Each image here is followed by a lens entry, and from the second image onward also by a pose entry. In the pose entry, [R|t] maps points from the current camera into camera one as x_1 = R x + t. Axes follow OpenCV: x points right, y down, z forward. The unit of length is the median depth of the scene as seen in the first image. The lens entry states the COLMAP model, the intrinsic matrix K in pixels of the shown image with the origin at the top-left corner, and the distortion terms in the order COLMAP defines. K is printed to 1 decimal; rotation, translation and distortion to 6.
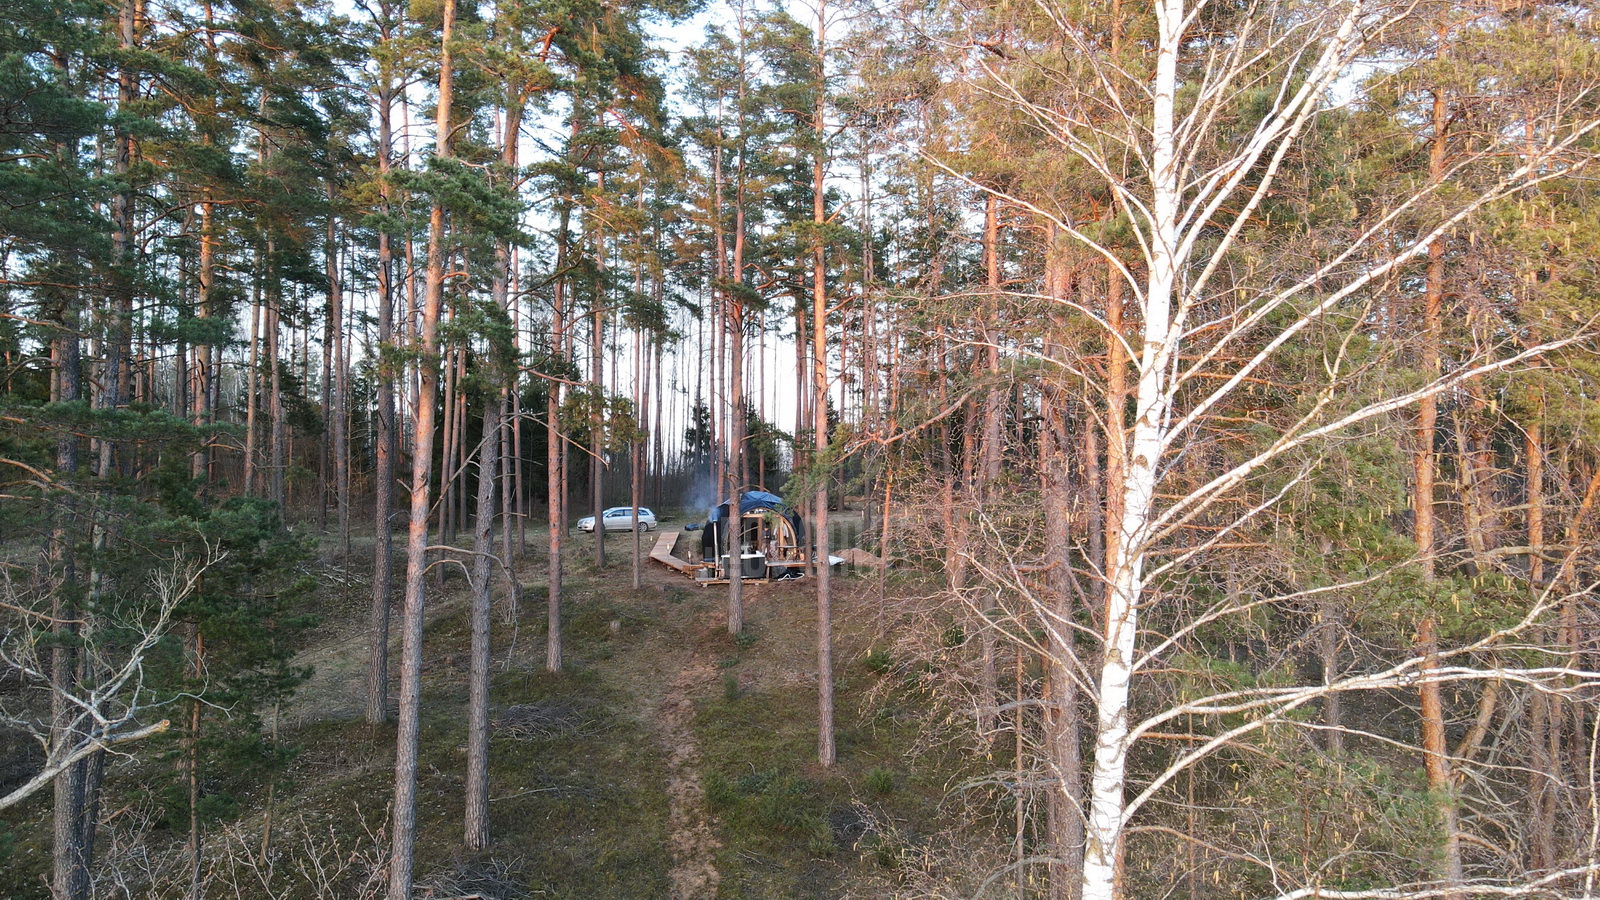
lens RADIAL K [[1160.2, 0, 807.7], [0, 1160.2, 448.6], [0, 0, 1]] dist [-0.007250, 0.076638]
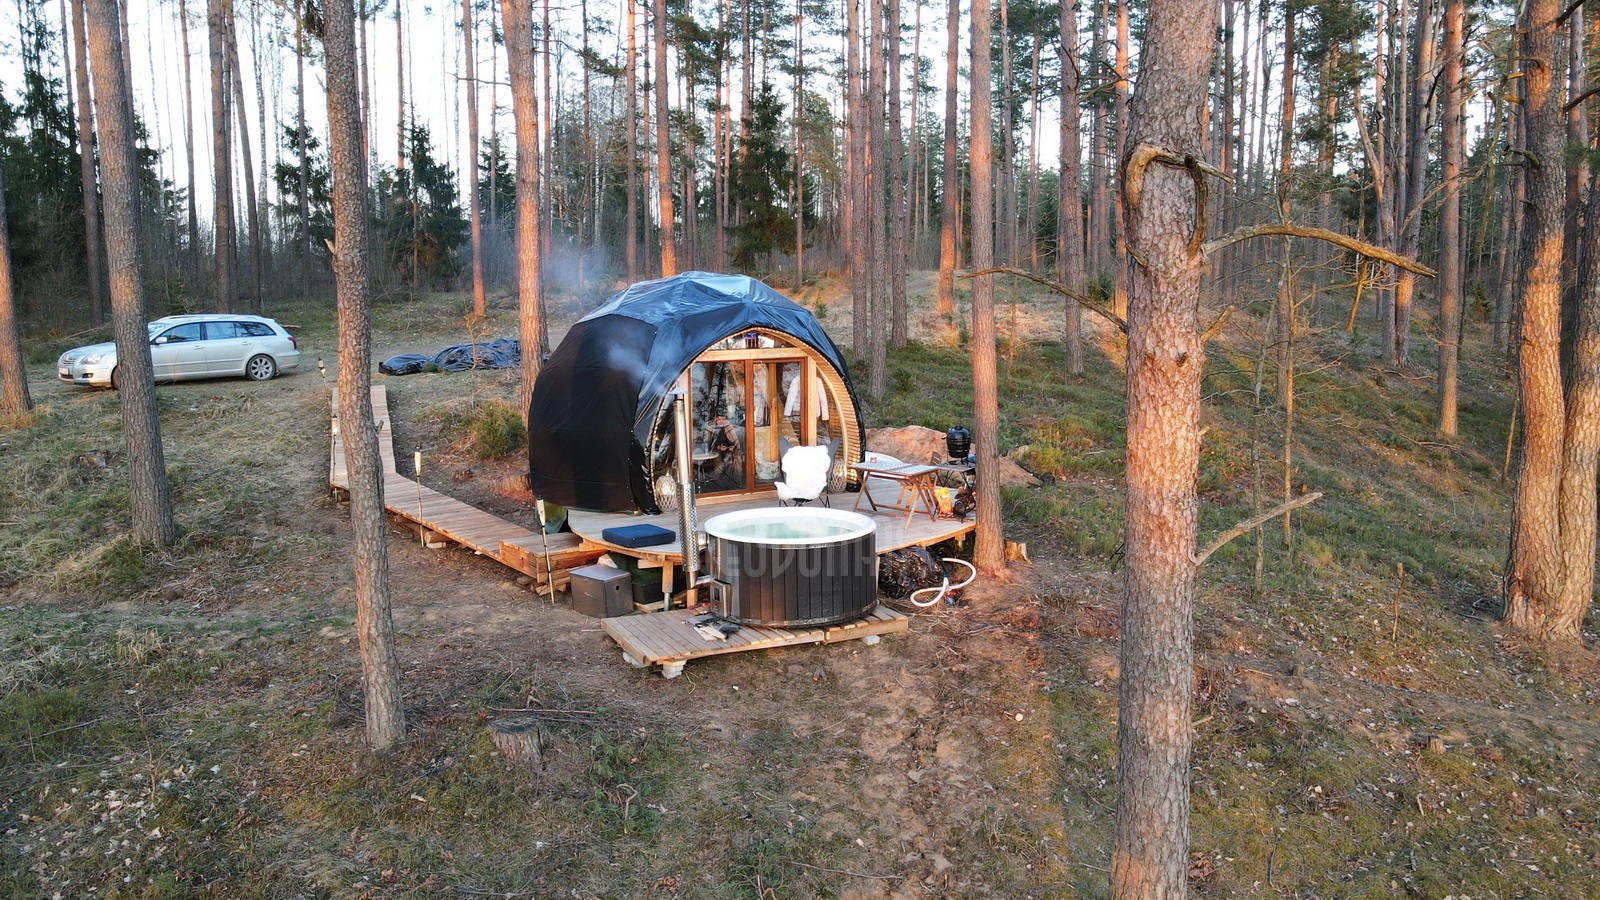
lens RADIAL K [[1174.0, 0, 803.0], [0, 1174.0, 451.7], [0, 0, 1]] dist [-0.003813, 0.046447]
pose [[0.939660, -0.048203, 0.338696, -0.111055], [-0.015477, 0.983020, 0.182842, 0.022392], [-0.341758, -0.177051, 0.922959, 0.600369]]
